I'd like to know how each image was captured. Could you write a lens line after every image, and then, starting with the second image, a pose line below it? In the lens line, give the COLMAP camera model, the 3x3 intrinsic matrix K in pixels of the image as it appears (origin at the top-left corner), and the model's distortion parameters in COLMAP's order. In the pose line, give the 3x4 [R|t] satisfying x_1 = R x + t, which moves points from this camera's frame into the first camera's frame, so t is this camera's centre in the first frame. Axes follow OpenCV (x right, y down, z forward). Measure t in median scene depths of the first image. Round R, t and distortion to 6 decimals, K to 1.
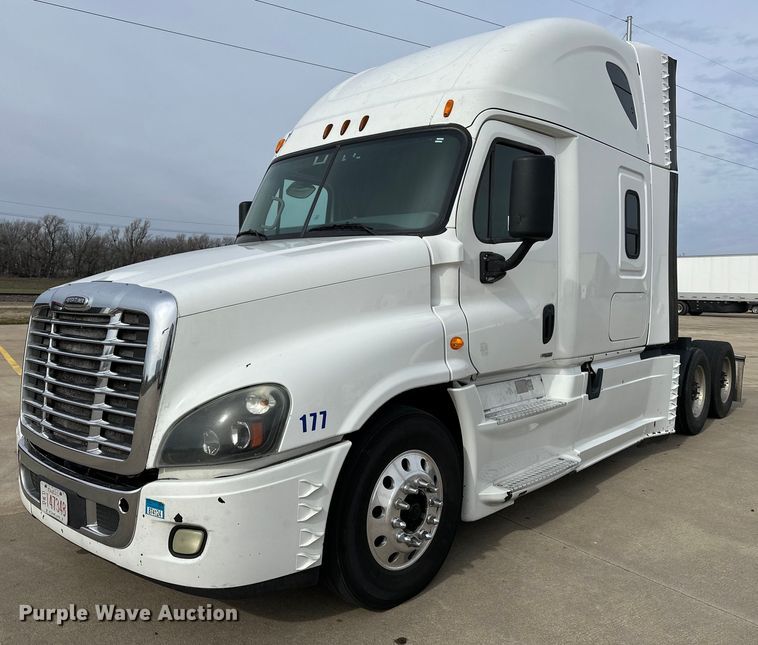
lens RADIAL K [[643.0, 0, 375.9], [0, 643.0, 315.8], [0, 0, 1]] dist [0.024425, 0.001937]
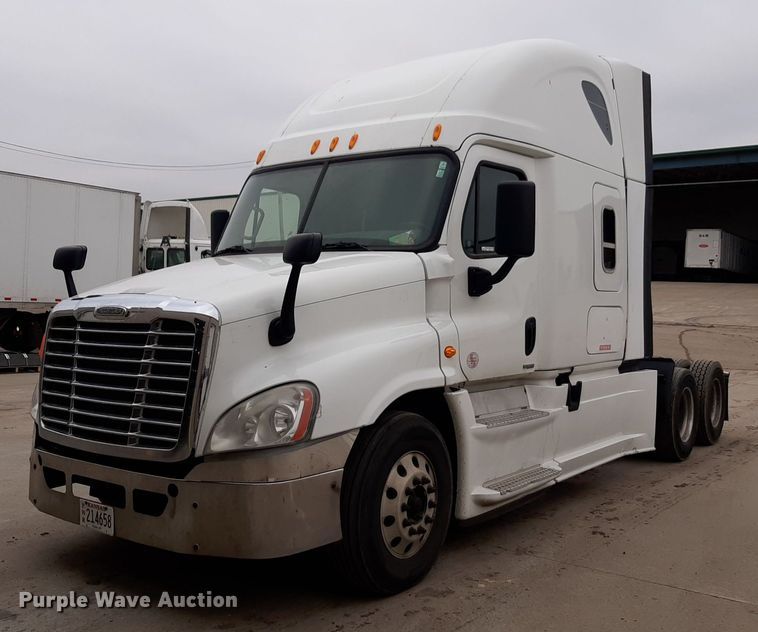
lens RADIAL K [[846.5, 0, 338.2], [0, 846.5, 279.9], [0, 0, 1]] dist [-0.023593, 0.000000]
pose [[0.998157, 0.006999, 0.060273, -0.132495], [-0.002919, 0.997715, -0.067506, 0.016728], [-0.060607, 0.067206, 0.995897, -0.366476]]
